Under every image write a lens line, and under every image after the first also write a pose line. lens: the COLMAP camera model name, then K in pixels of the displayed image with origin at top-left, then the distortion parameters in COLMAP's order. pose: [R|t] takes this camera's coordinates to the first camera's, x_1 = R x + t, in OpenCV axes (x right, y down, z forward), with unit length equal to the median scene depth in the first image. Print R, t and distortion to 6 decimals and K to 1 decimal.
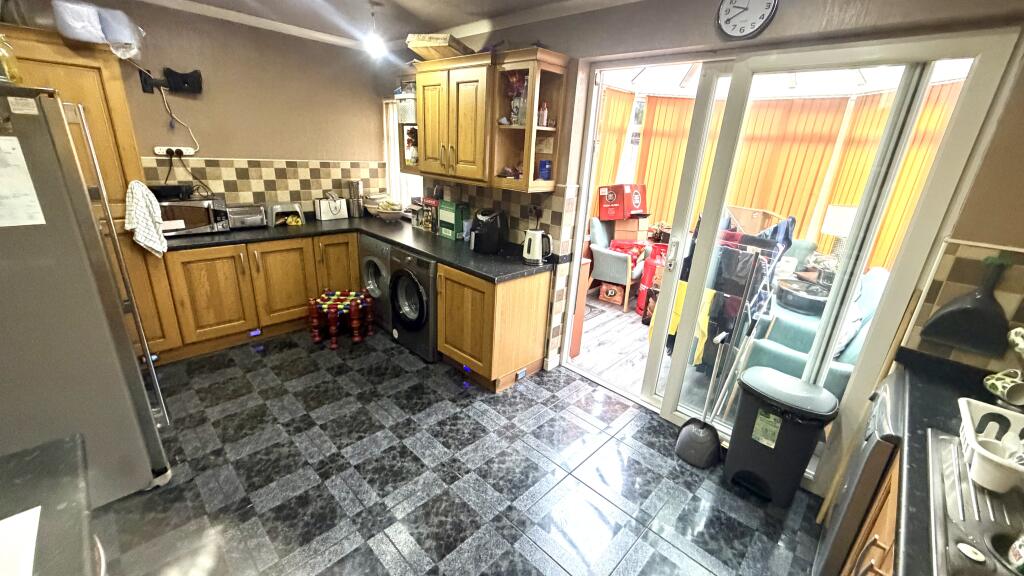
lens RADIAL K [[408.0, 0, 511.8], [0, 408.0, 291.4], [0, 0, 1]] dist [-0.000609, 0.000010]
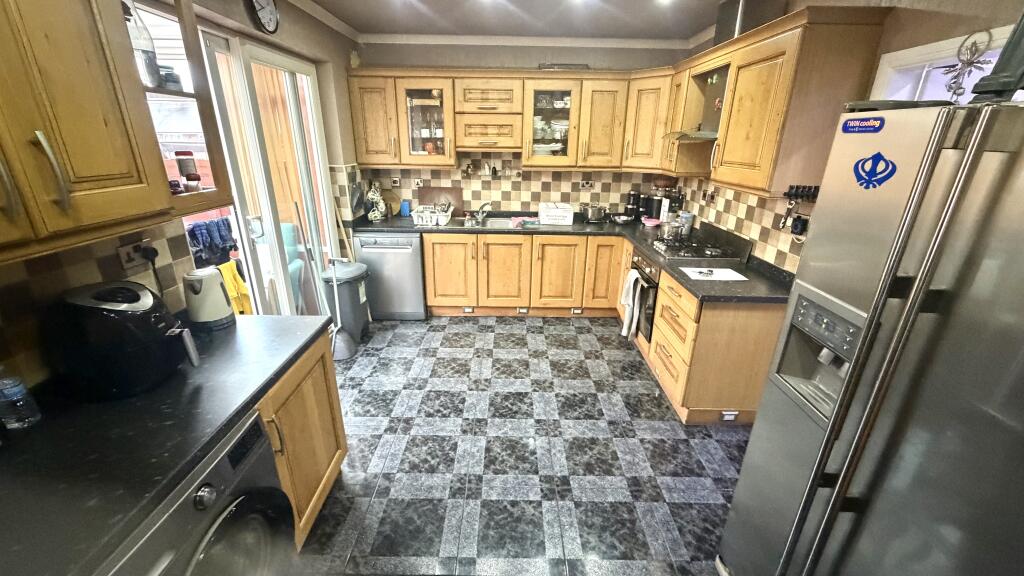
lens RADIAL K [[408.0, 0, 510.4], [0, 408.0, 290.5], [0, 0, 1]] dist [-0.000609, 0.000010]
pose [[-0.696504, -0.312577, 0.645893, -0.788084], [0.185243, 0.791293, 0.582700, -0.476505], [-0.693230, 0.525500, -0.493236, 1.223095]]
